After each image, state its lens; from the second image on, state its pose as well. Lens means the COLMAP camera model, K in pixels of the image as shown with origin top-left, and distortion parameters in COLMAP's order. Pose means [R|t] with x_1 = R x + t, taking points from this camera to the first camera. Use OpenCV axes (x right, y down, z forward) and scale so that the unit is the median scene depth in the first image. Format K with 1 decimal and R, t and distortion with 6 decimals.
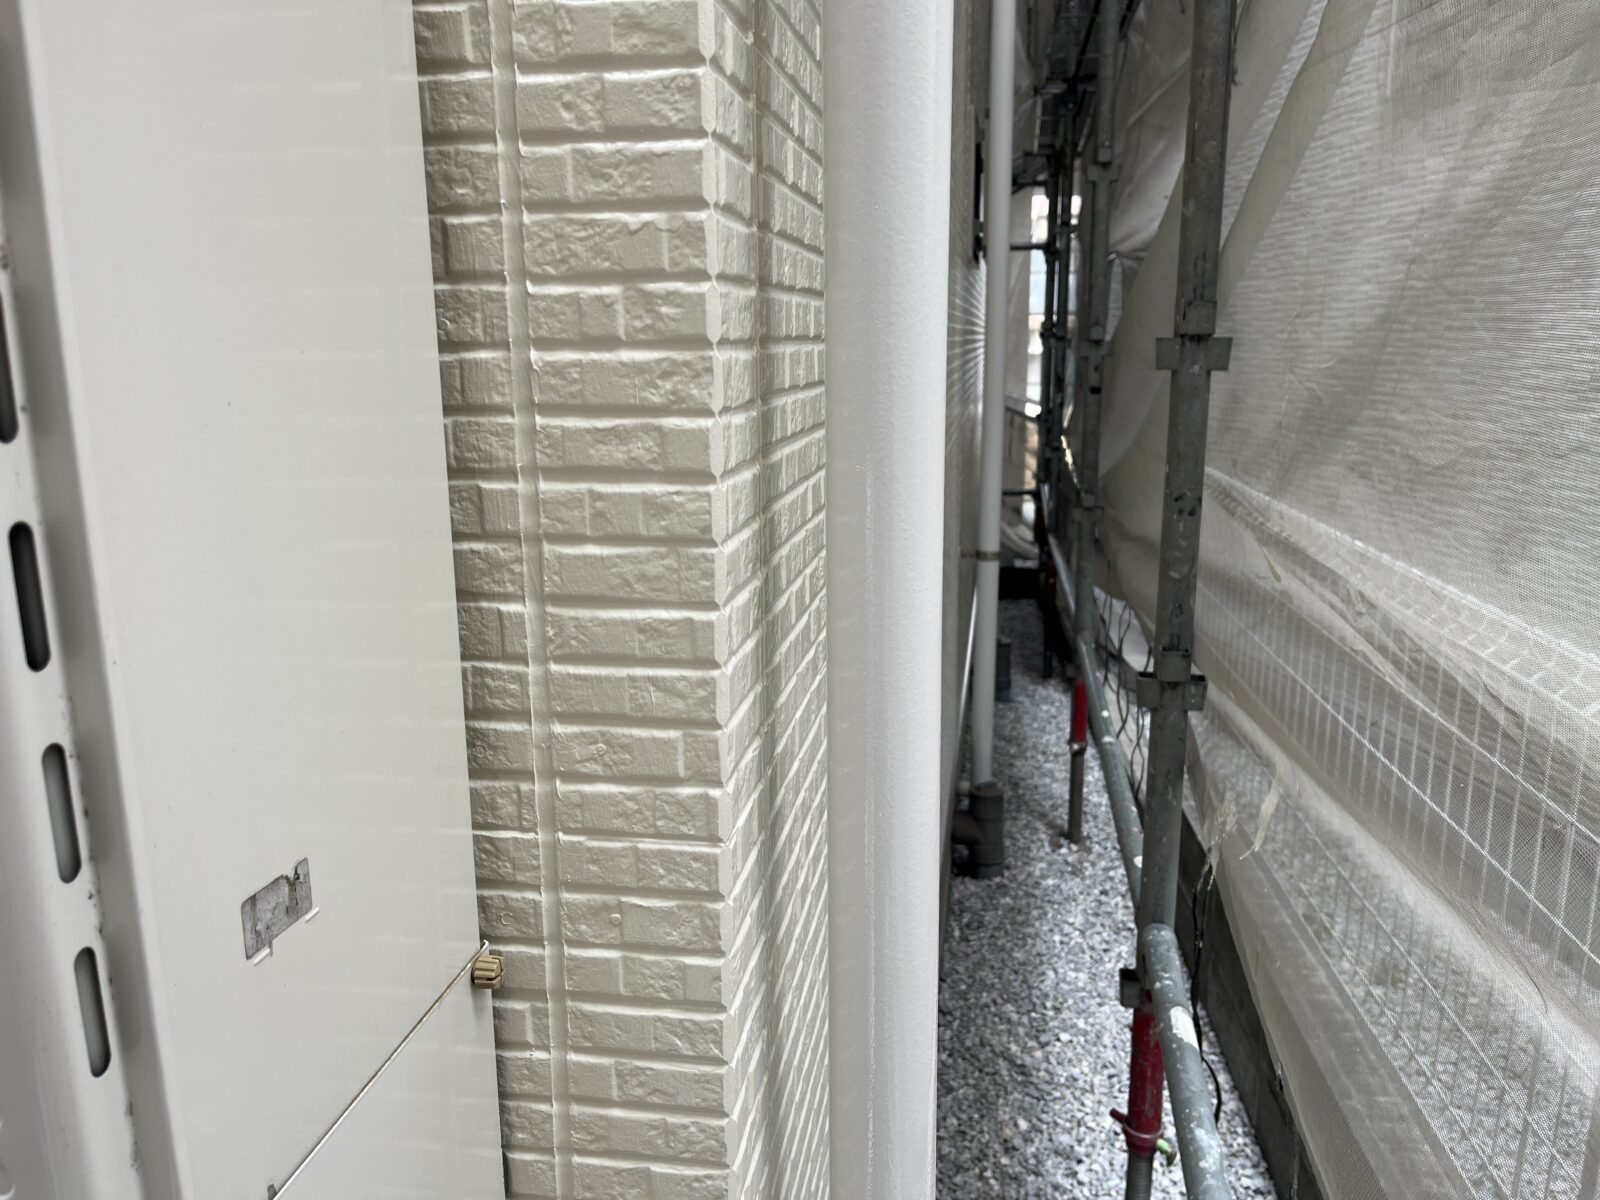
lens RADIAL K [[1212.9, 0, 802.0], [0, 1212.9, 598.6], [0, 0, 1]] dist [0.056580, -0.090115]
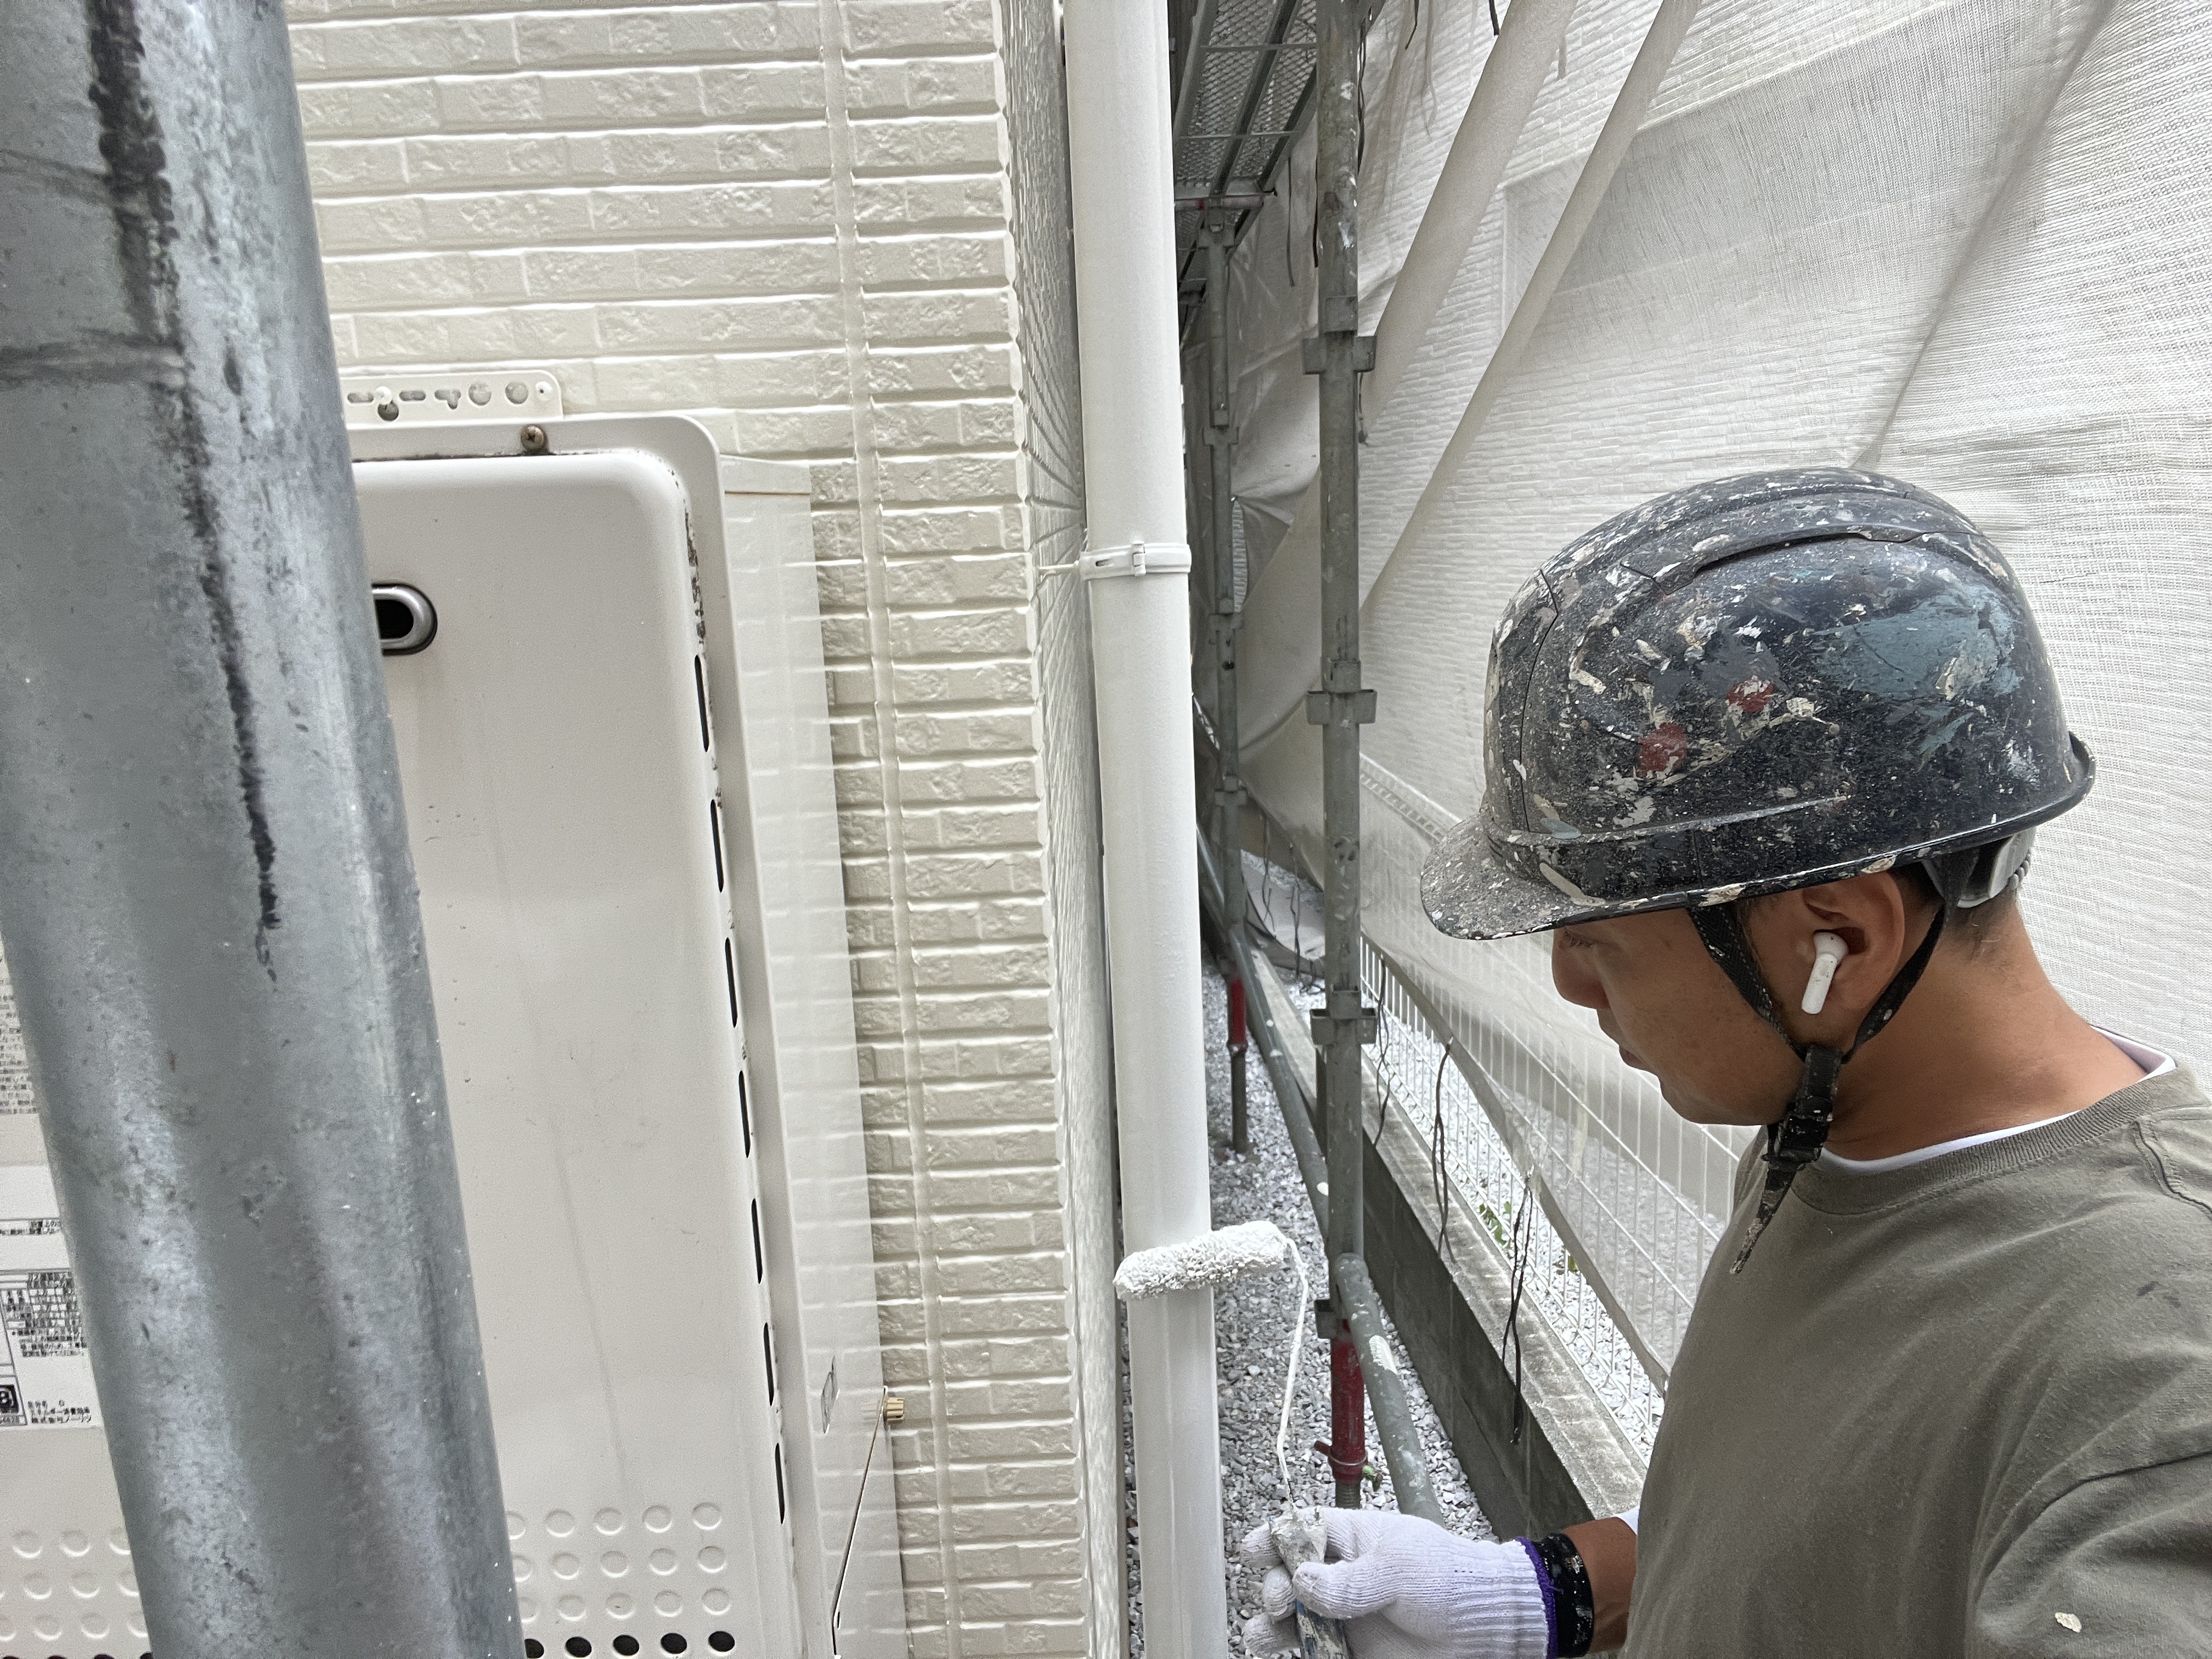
lens RADIAL K [[1521.9, 0, 1097.3], [0, 1521.9, 824.5], [0, 0, 1]] dist [0.066687, -0.073171]
pose [[0.984716, -0.073499, 0.157899, -0.261875], [0.074239, 0.997240, 0.001213, -0.311764], [-0.157552, 0.010528, 0.987455, -0.675356]]
